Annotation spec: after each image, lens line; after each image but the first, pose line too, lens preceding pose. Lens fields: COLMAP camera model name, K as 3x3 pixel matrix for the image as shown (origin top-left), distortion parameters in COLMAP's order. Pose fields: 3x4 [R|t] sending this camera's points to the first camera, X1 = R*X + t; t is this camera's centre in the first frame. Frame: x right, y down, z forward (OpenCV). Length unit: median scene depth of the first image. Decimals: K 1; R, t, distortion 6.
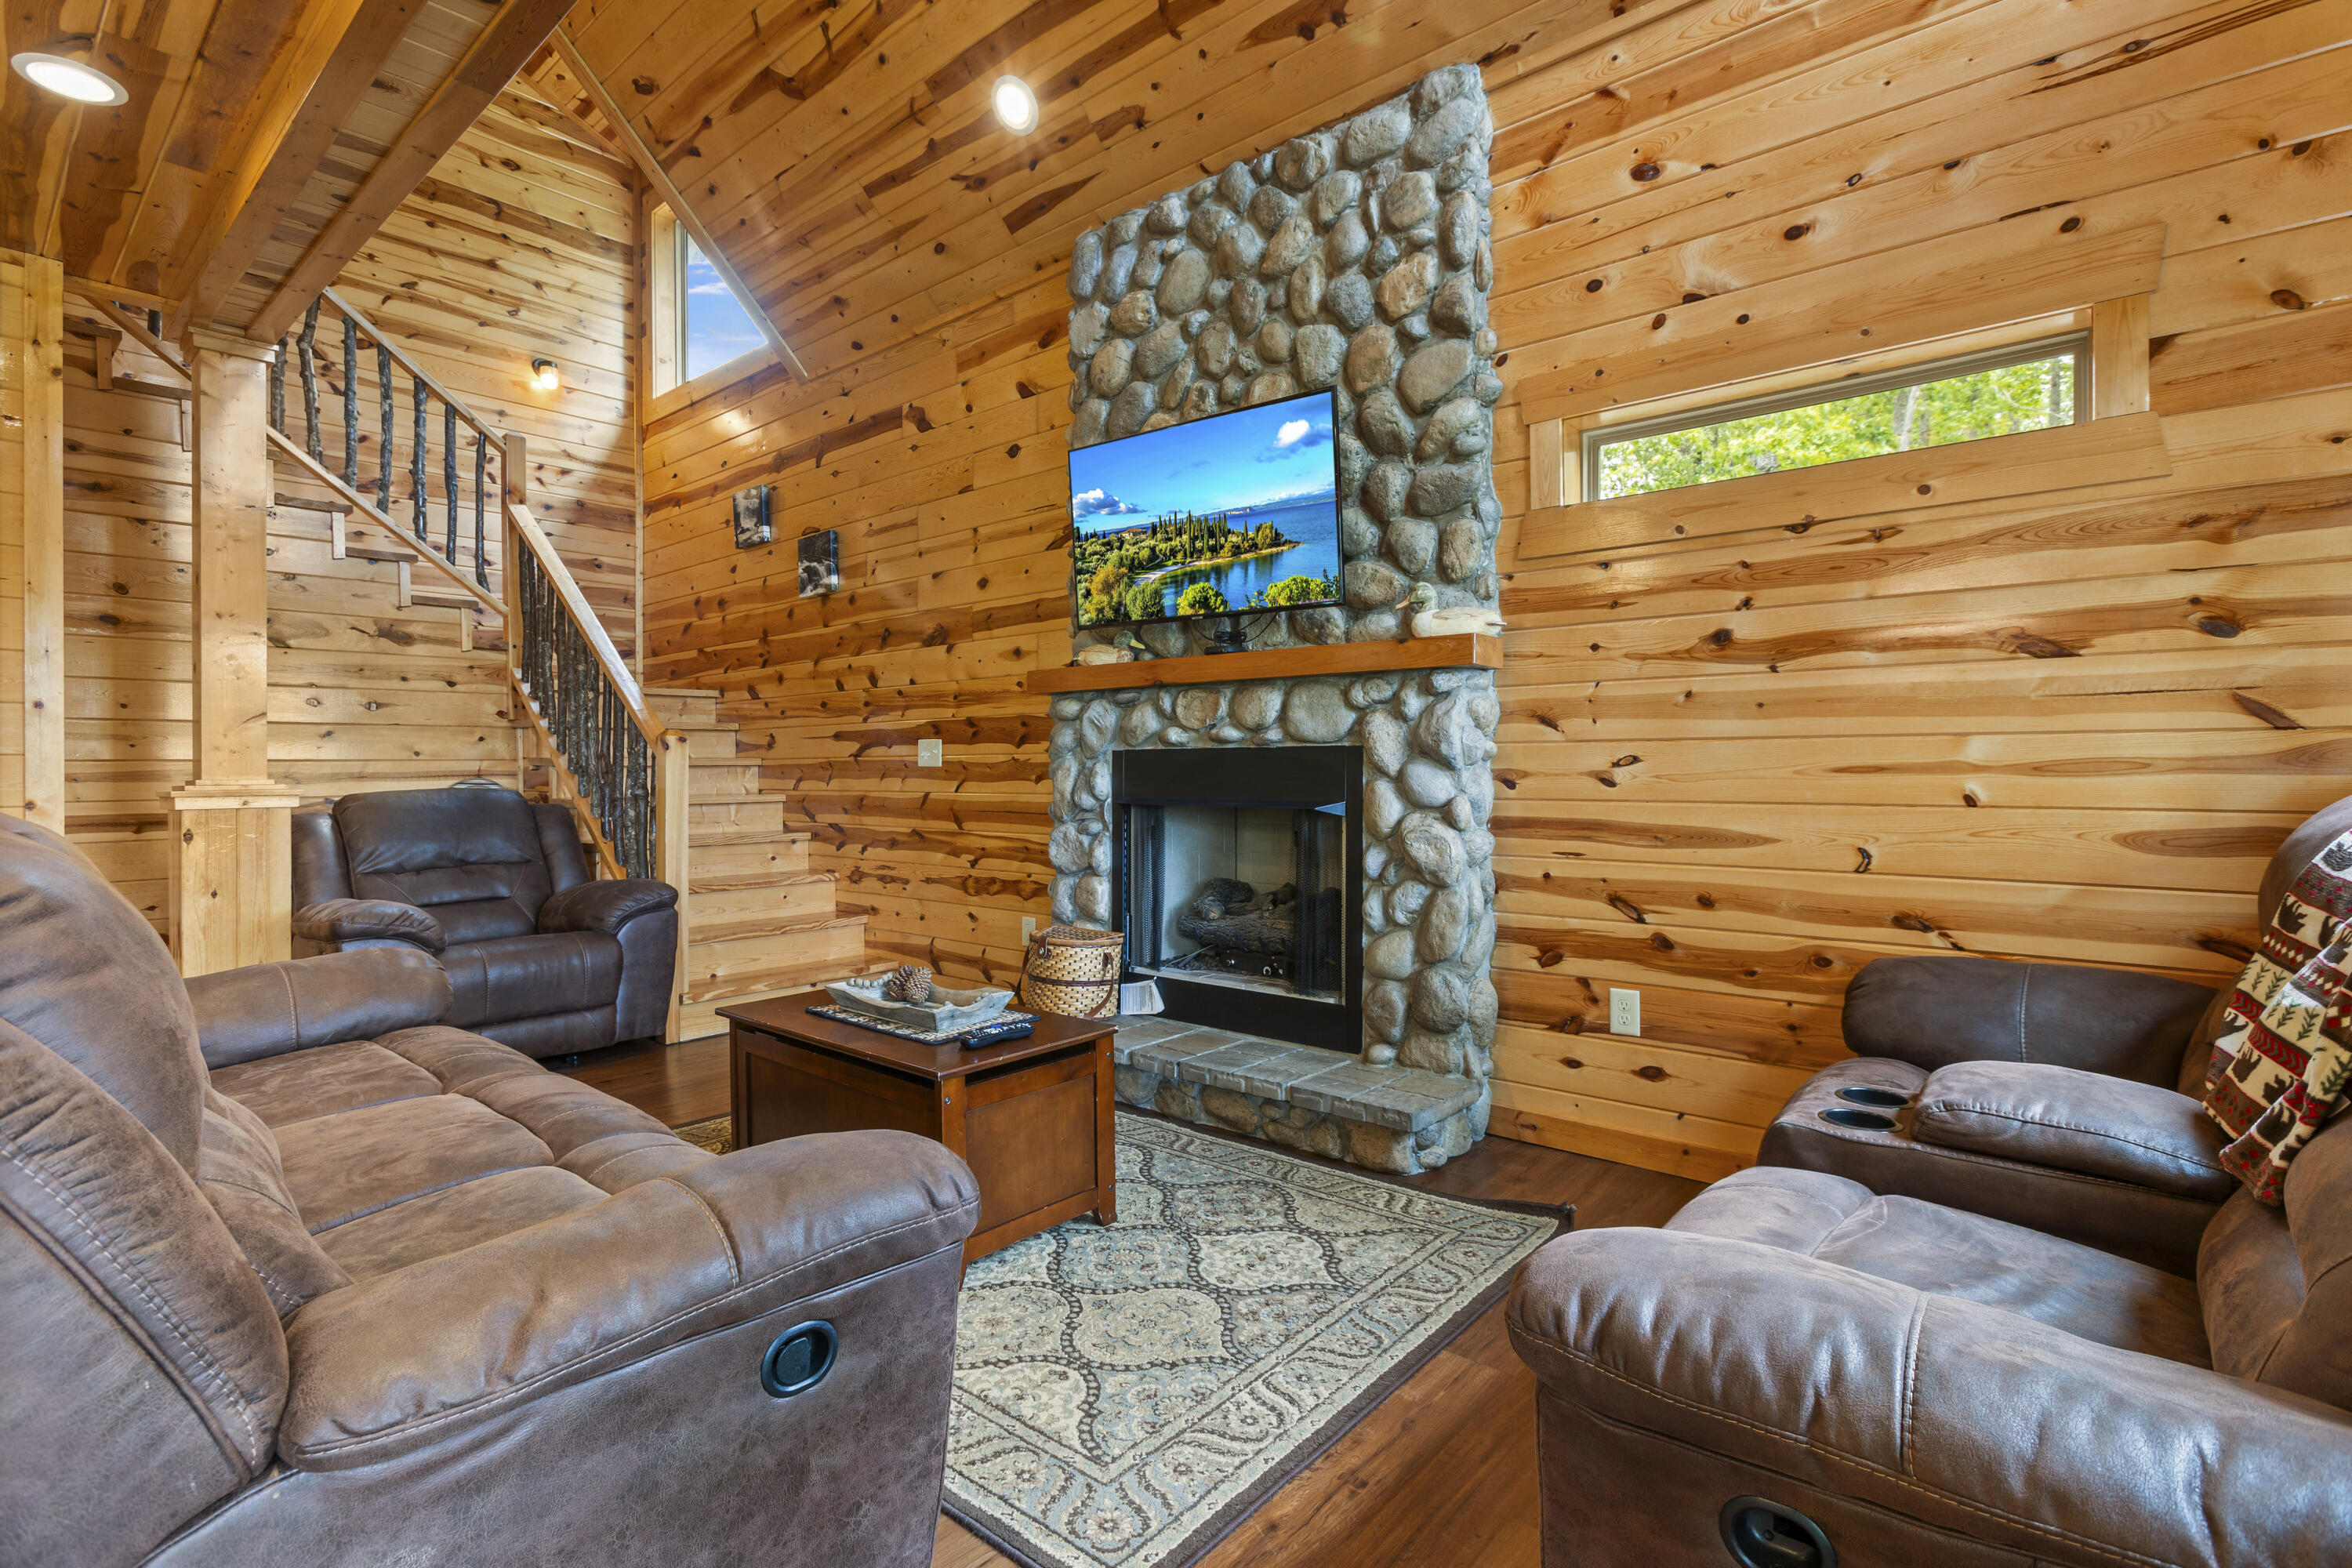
lens RADIAL K [[1137.5, 0, 1193.9], [0, 1137.5, 770.0], [0, 0, 1]] dist [-0.010174, 0.011668]
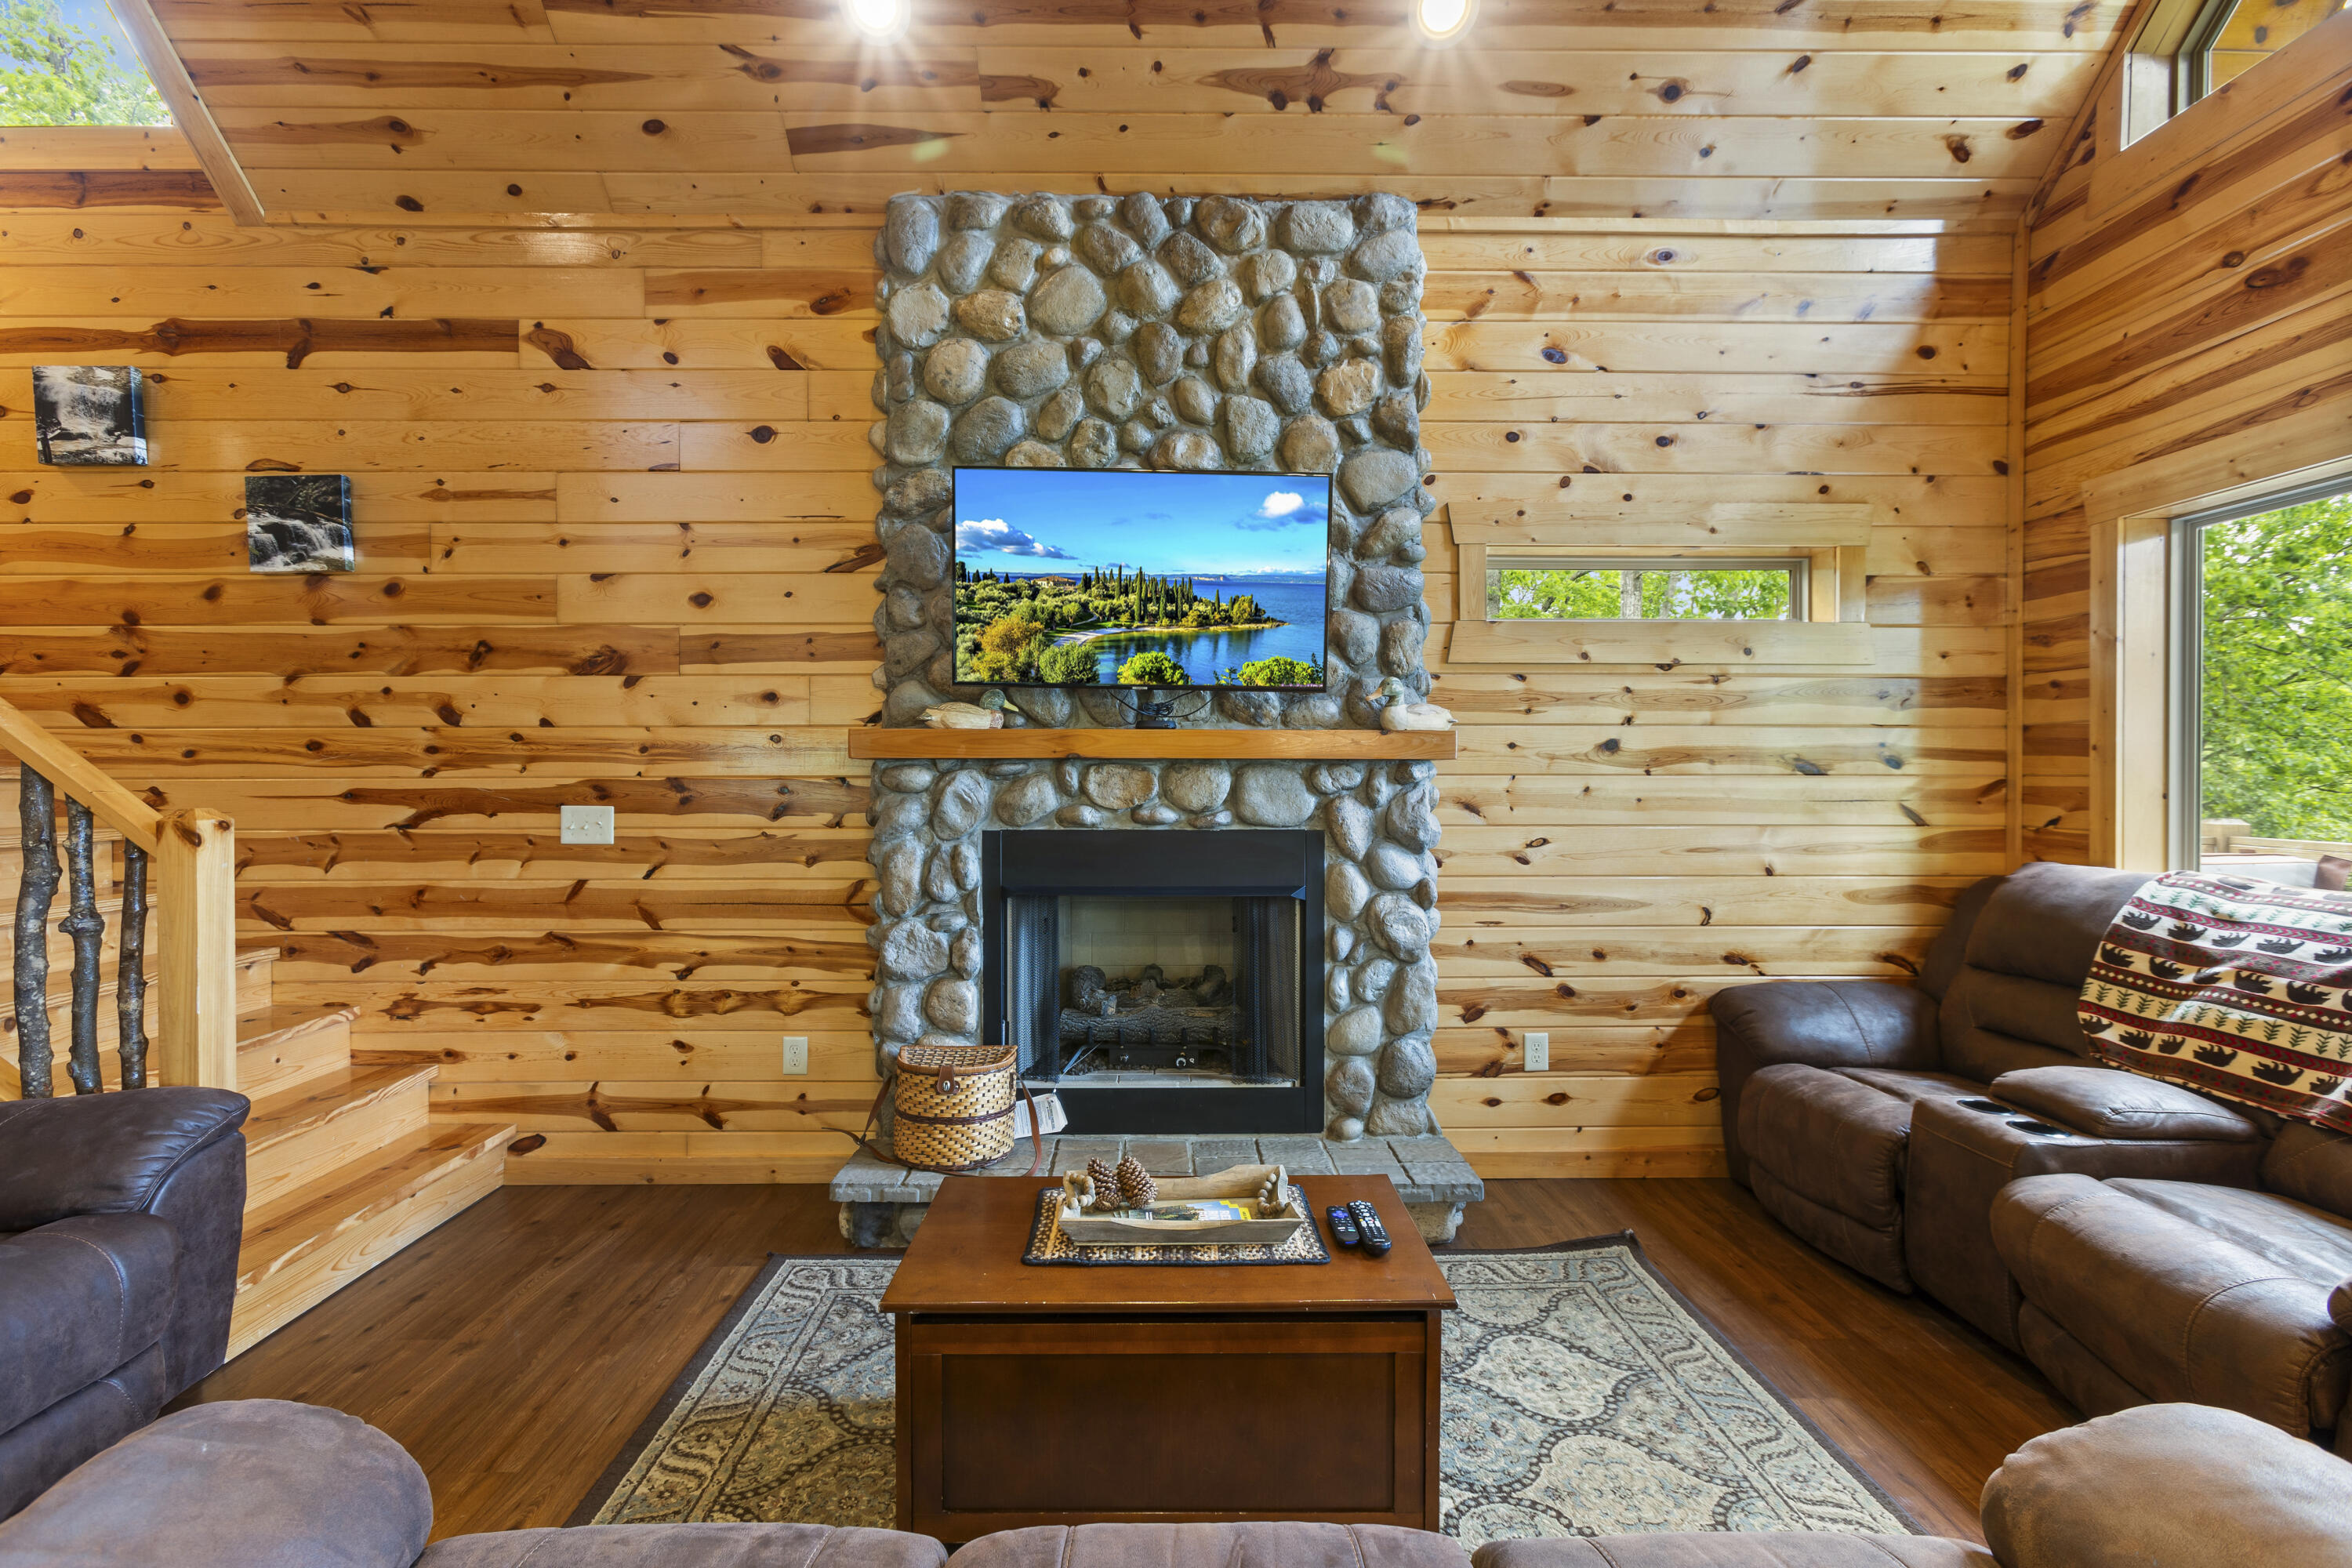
lens RADIAL K [[1046.4, 0, 1150.6], [0, 1046.4, 783.9], [0, 0, 1]] dist [-0.010707, 0.005098]
pose [[0.745297, -0.002458, 0.666728, -0.603957], [-0.004527, 0.999952, 0.008747, -0.071256], [-0.666717, -0.009537, 0.745250, 0.413409]]
